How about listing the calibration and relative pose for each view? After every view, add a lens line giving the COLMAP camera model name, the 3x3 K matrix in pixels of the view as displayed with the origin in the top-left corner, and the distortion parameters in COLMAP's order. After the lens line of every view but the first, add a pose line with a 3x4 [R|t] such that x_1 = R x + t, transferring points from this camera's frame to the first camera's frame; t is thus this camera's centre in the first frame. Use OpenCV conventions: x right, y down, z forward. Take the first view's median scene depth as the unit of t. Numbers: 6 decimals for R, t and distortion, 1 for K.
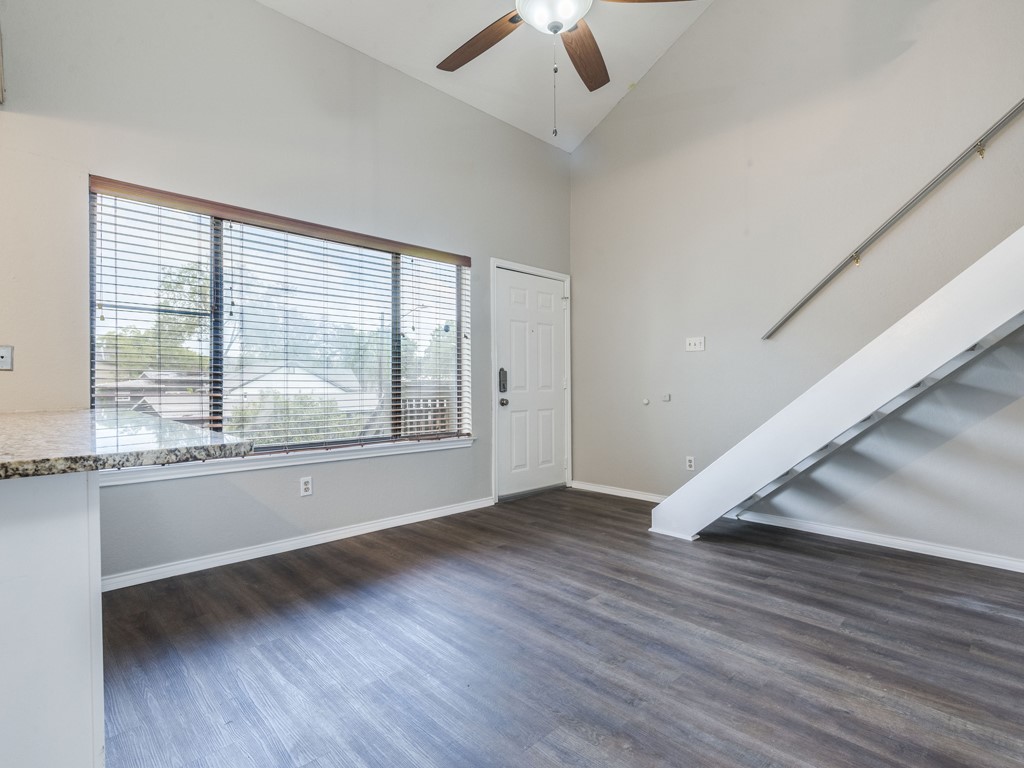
lens RADIAL K [[517.7, 0, 512.2], [0, 517.7, 385.9], [0, 0, 1]] dist [-0.004834, -0.000520]
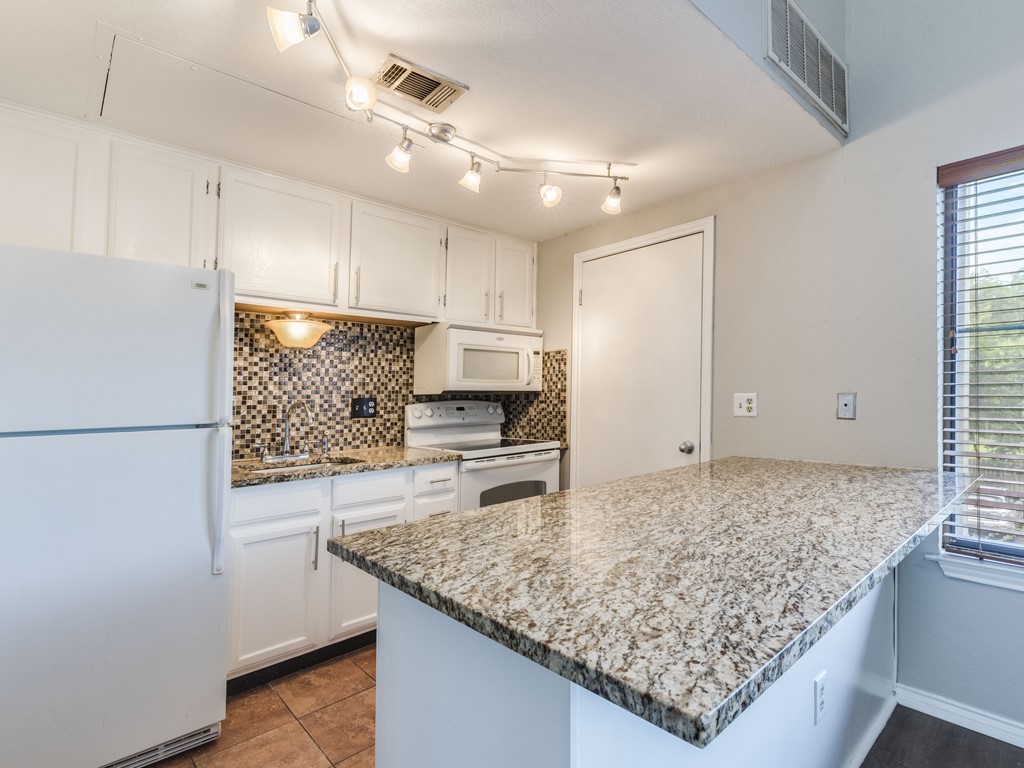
lens RADIAL K [[517.7, 0, 511.5], [0, 517.7, 382.1], [0, 0, 1]] dist [-0.004834, -0.000520]
pose [[-0.043233, -0.011207, -0.999002, -0.048295], [0.004121, 0.999927, -0.011396, -0.181480], [0.999057, -0.004609, -0.043183, 0.879654]]
